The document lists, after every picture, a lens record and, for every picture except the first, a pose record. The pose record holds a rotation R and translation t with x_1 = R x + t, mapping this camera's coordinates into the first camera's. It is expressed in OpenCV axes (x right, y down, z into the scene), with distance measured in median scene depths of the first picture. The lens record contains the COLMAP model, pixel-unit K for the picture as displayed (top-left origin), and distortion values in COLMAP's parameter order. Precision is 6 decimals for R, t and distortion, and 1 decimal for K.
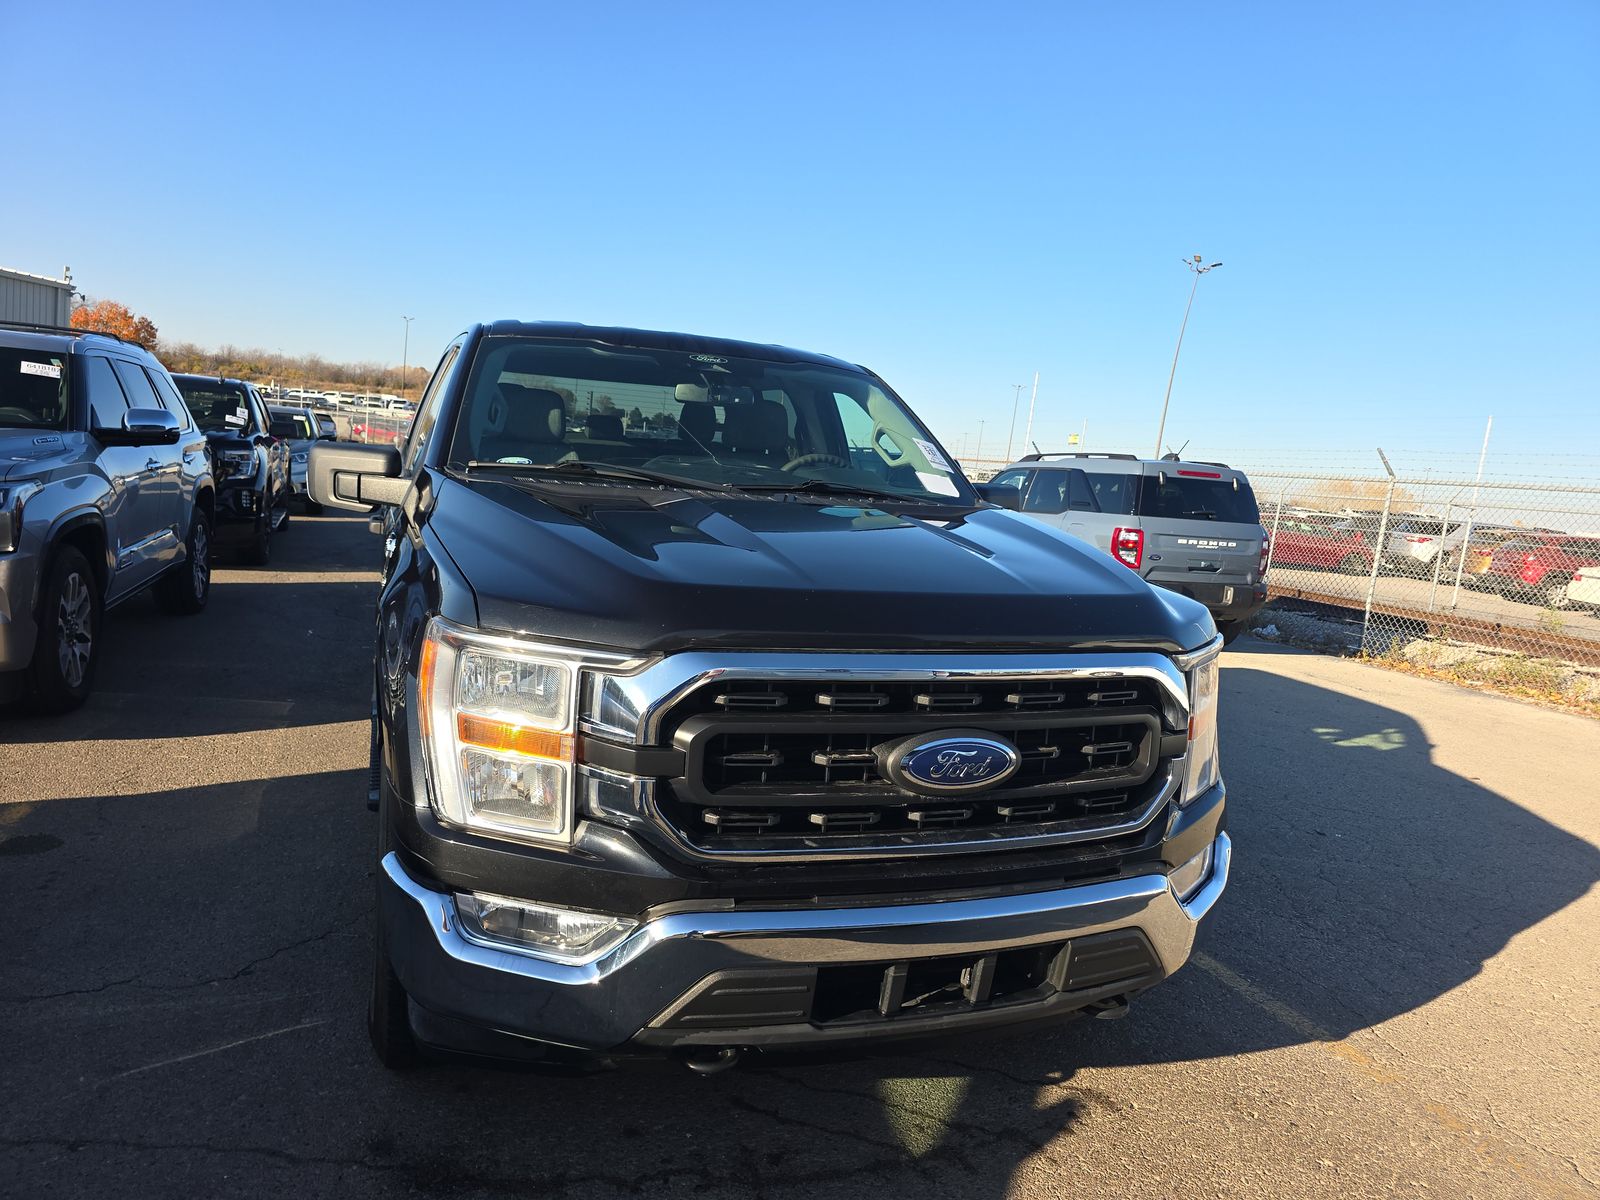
lens RADIAL K [[1088.0, 0, 814.2], [0, 1088.0, 594.7], [0, 0, 1]] dist [0.050282, -0.031765]
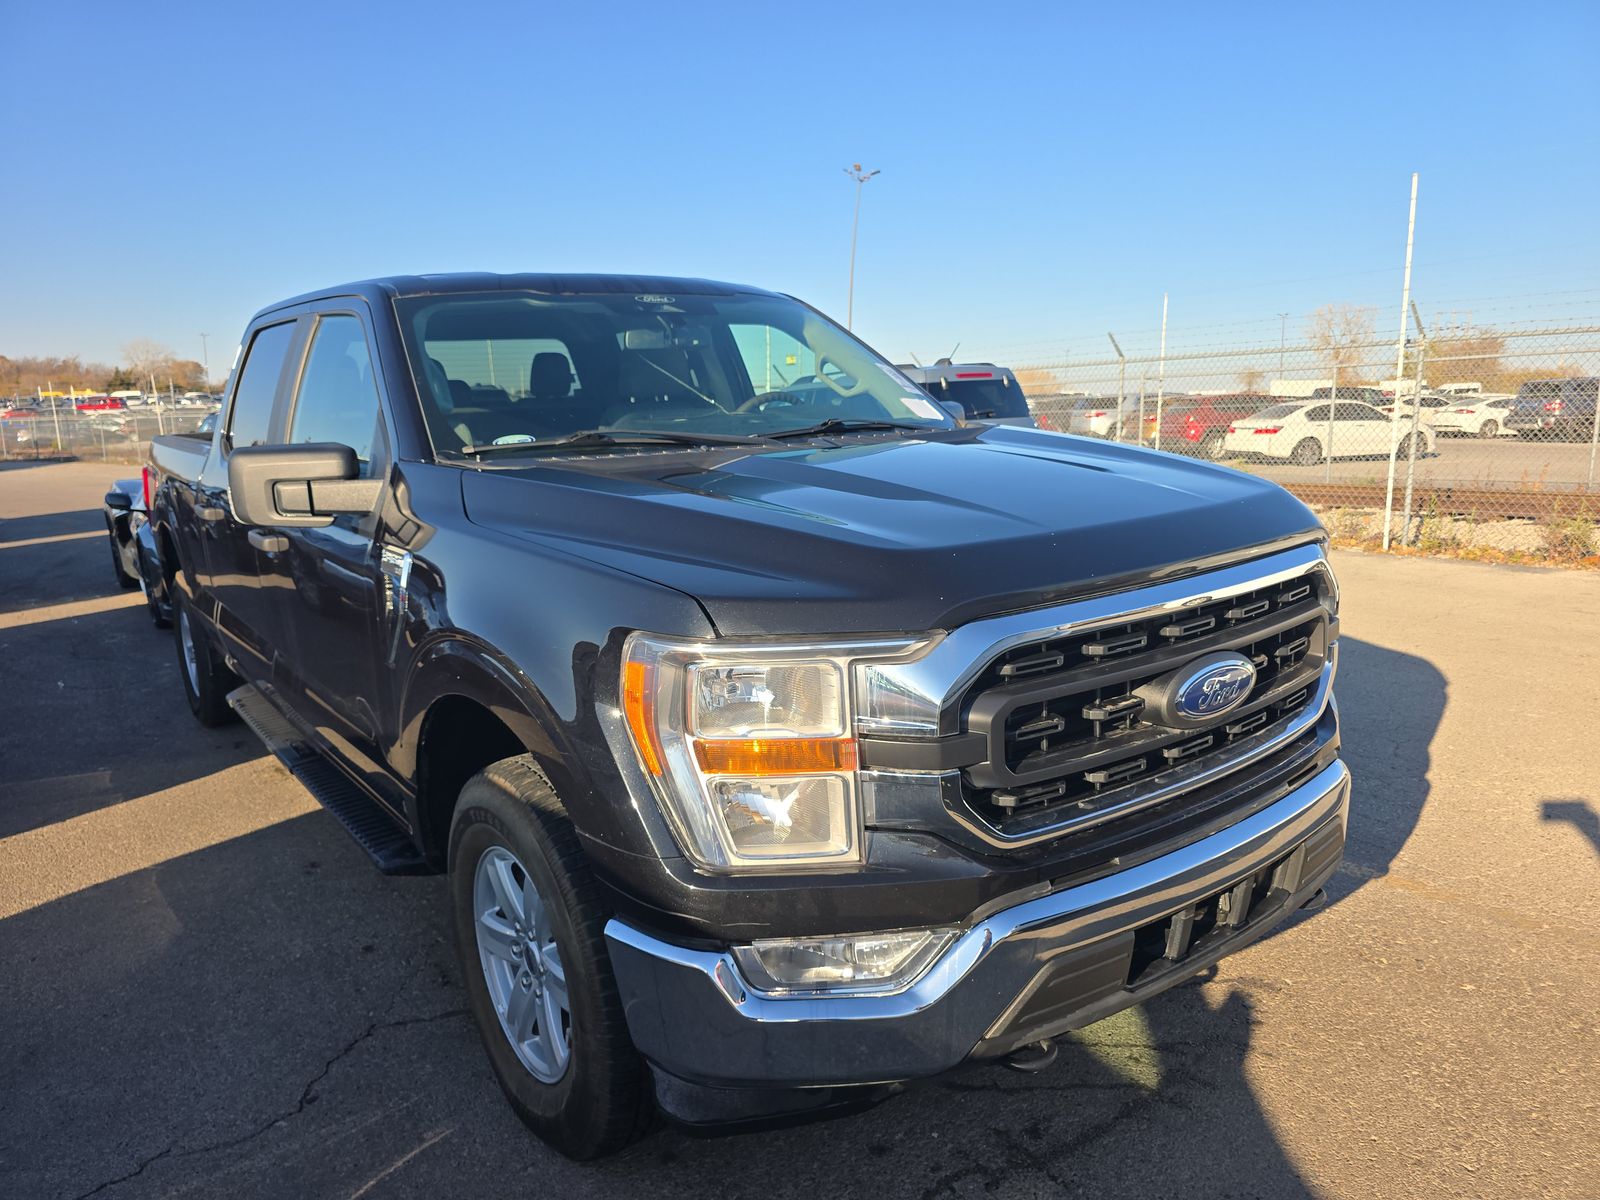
lens RADIAL K [[1088.0, 0, 803.2], [0, 1088.0, 598.4], [0, 0, 1]] dist [0.050282, -0.031765]
pose [[0.953068, -0.165989, 0.253198, -0.342532], [0.149161, 0.985203, 0.084410, -0.045934], [-0.263463, -0.042682, 0.963725, 0.136100]]
